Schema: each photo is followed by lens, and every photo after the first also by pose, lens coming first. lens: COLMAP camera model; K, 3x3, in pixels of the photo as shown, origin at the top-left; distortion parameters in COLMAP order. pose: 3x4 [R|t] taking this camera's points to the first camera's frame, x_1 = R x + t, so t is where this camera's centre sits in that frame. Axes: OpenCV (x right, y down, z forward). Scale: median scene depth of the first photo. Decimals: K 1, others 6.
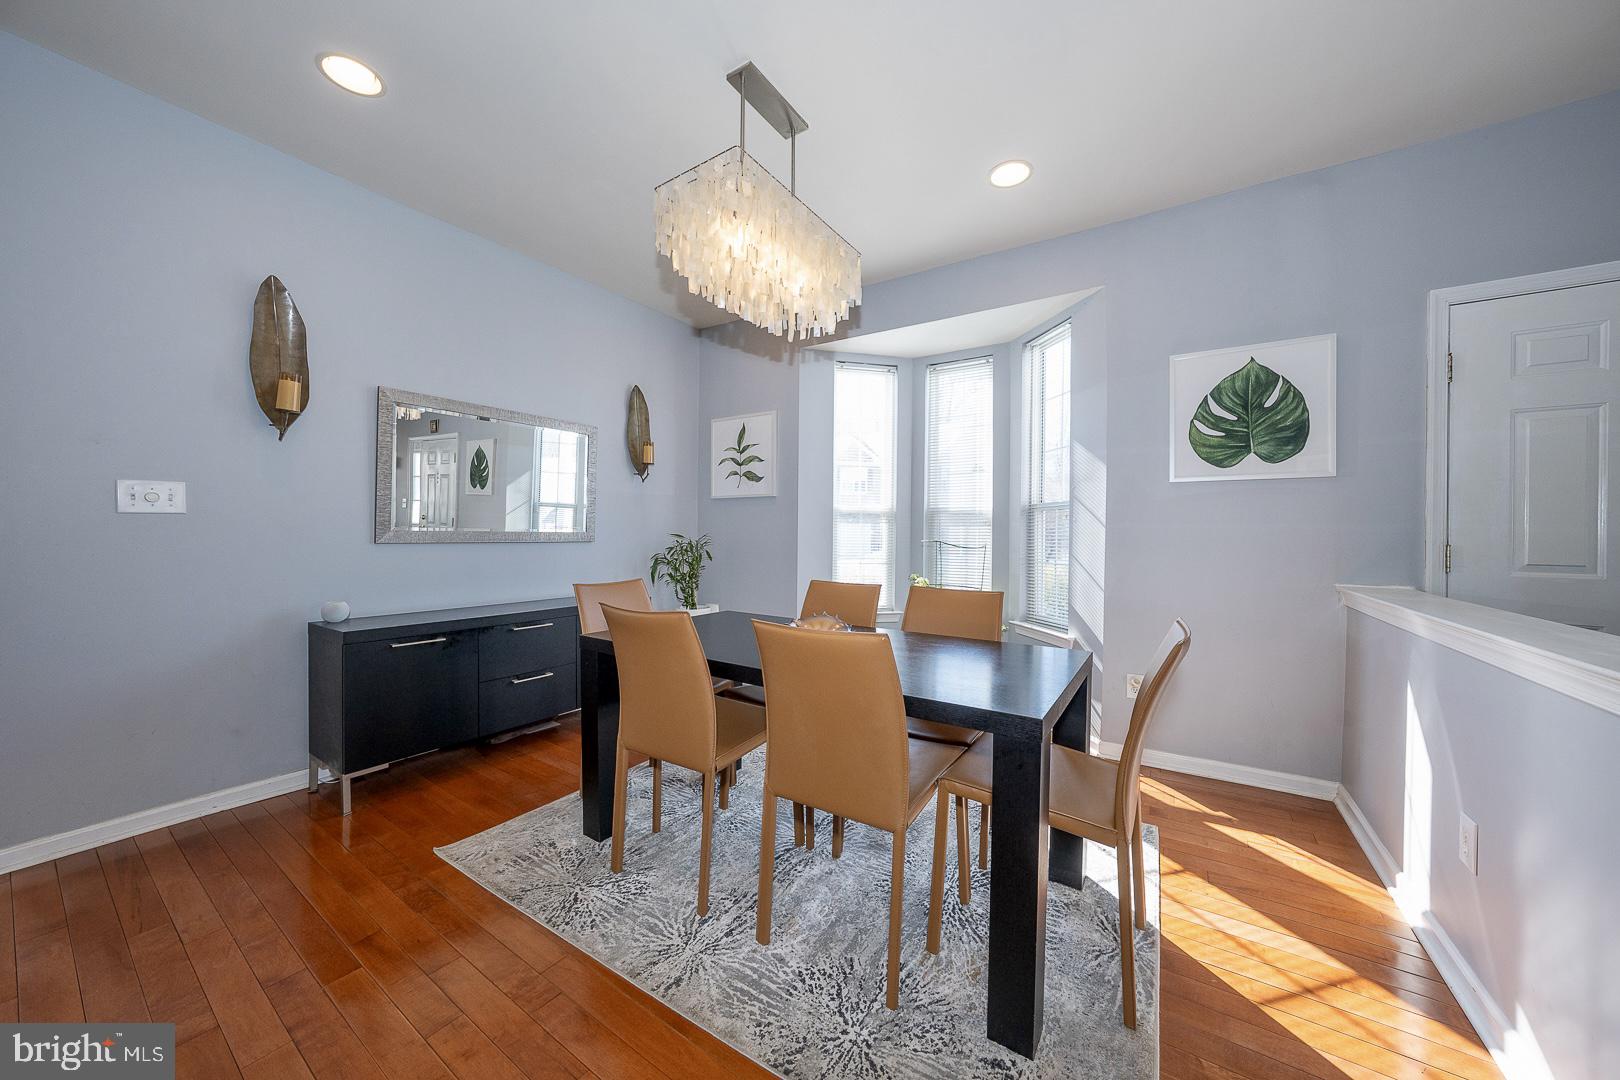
lens RADIAL K [[558.7, 0, 815.4], [0, 558.7, 528.3], [0, 0, 1]] dist [-0.026272, 0.005712]
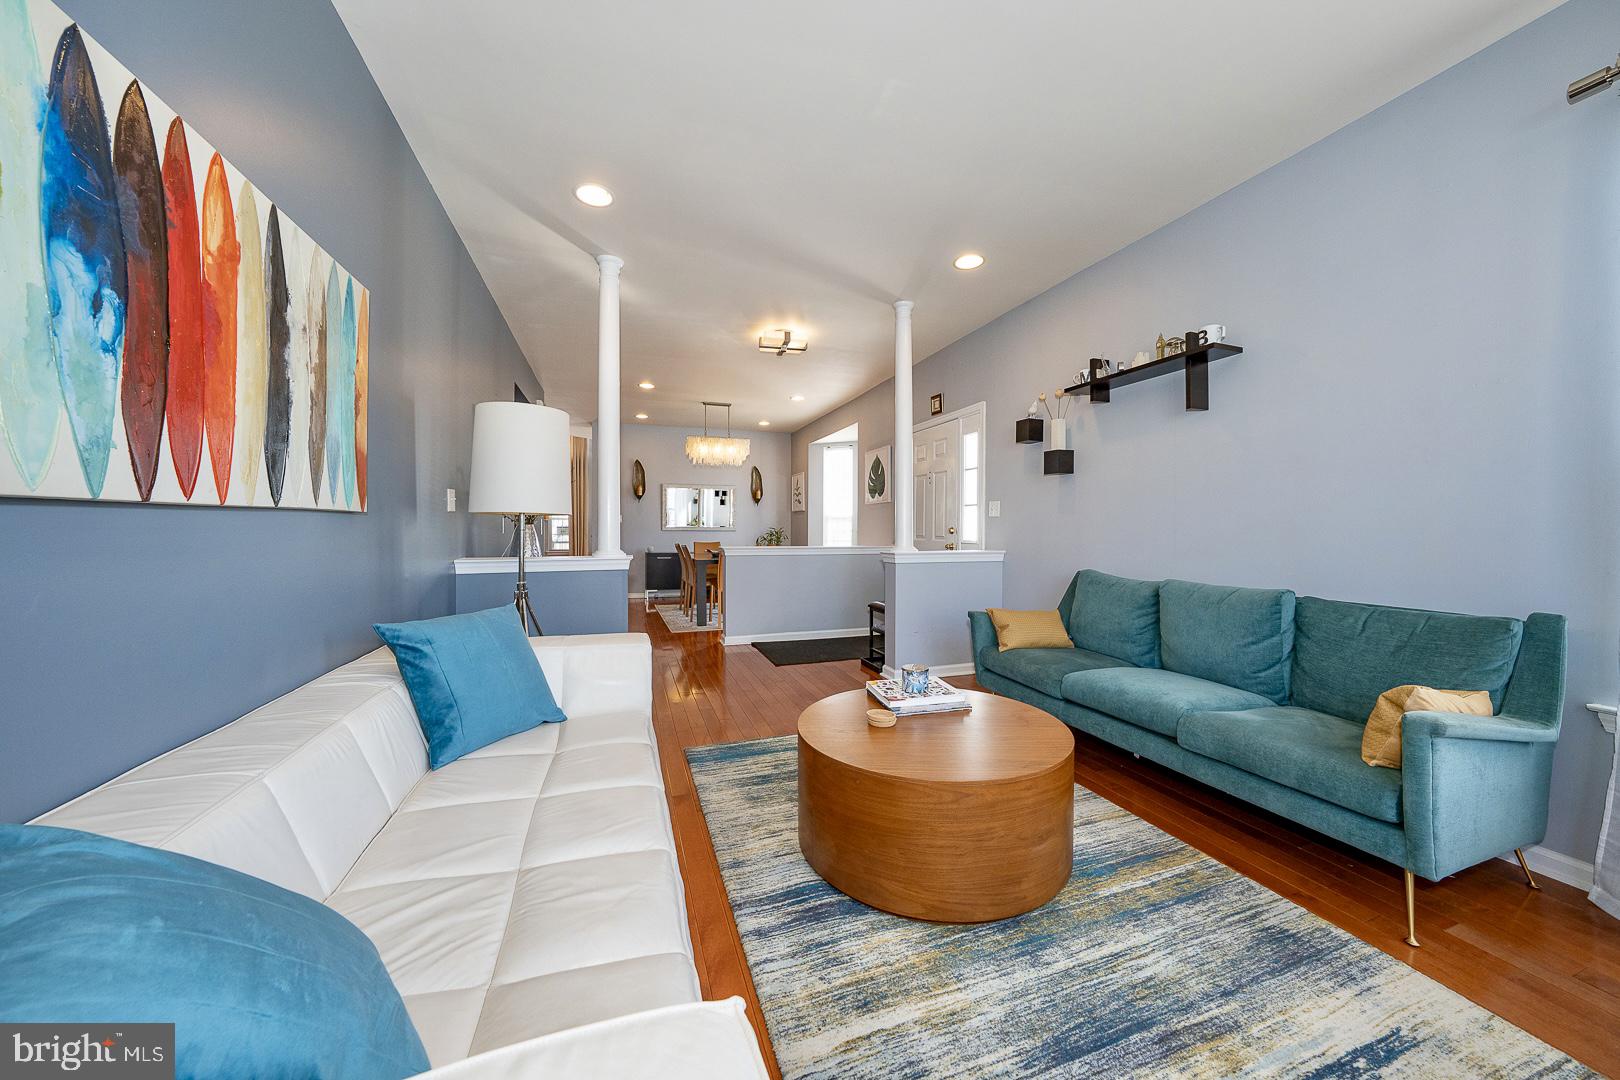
lens RADIAL K [[558.7, 0, 811.4], [0, 558.7, 535.9], [0, 0, 1]] dist [-0.026272, 0.005712]
pose [[0.787729, -0.000712, -0.616022, 2.046879], [0.011573, 0.999840, 0.013643, 0.021534], [0.615914, -0.017876, 0.787611, -1.147259]]
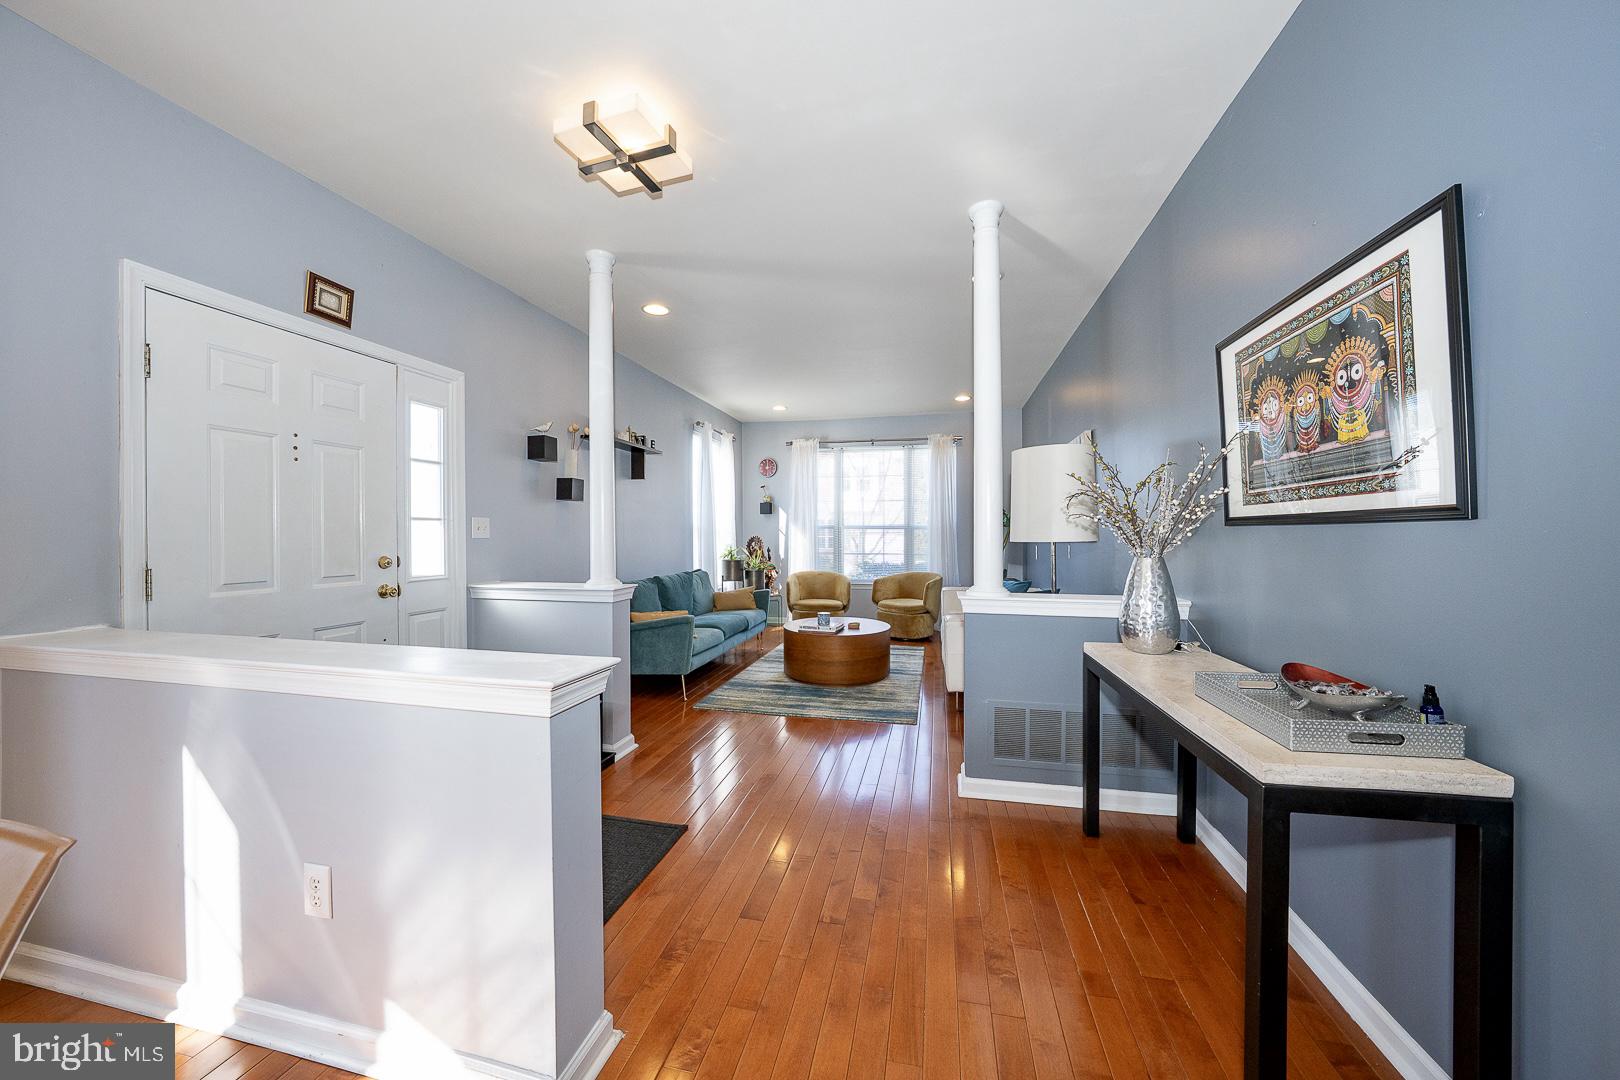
lens RADIAL K [[558.7, 0, 811.4], [0, 558.7, 533.1], [0, 0, 1]] dist [-0.026272, 0.005712]
pose [[-0.348988, -0.007127, 0.937100, 0.002359], [-0.007365, 0.999961, 0.004863, -0.030565], [-0.937098, -0.005205, -0.349027, 0.263167]]
